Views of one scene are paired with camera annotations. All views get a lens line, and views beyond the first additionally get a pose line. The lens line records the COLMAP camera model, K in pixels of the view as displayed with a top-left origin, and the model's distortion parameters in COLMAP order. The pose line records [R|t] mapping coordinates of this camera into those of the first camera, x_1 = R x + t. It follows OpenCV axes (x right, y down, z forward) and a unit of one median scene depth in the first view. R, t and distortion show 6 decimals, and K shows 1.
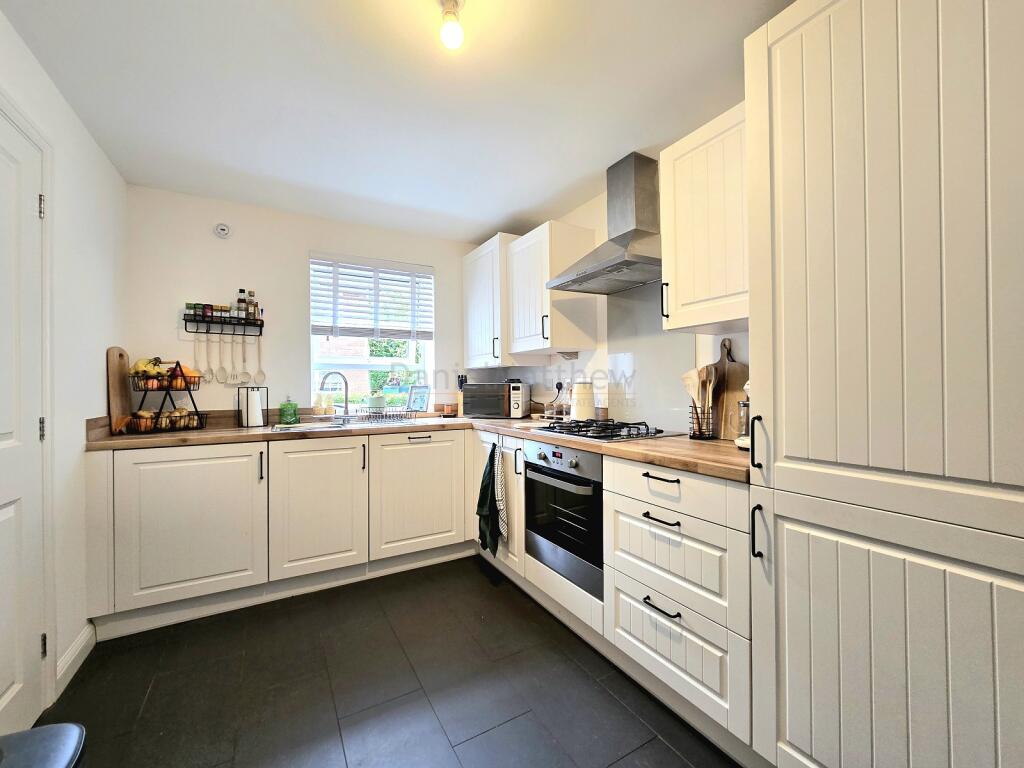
lens RADIAL K [[419.6, 0, 511.2], [0, 419.6, 383.3], [0, 0, 1]] dist [-0.001198, 0.000051]
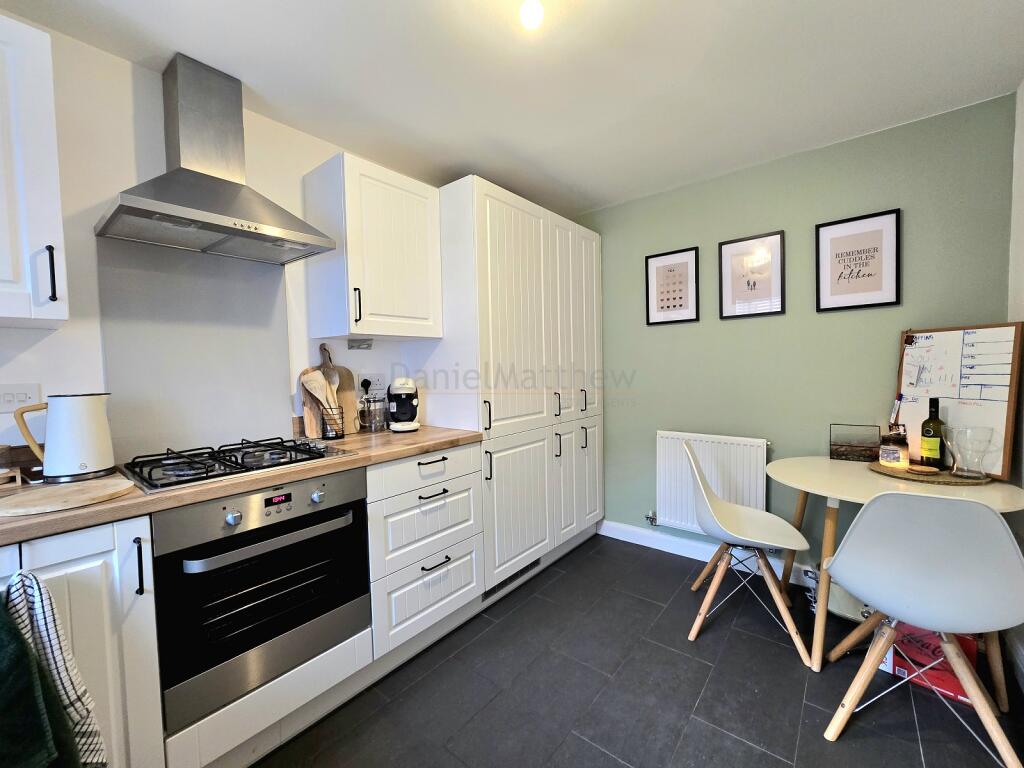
lens RADIAL K [[419.6, 0, 512.9], [0, 419.6, 385.1], [0, 0, 1]] dist [-0.001198, 0.000051]
pose [[-0.359554, -0.022708, 0.932848, -0.774193], [0.020625, 0.999266, 0.032274, -0.030498], [-0.932896, 0.030845, -0.358822, 1.072206]]
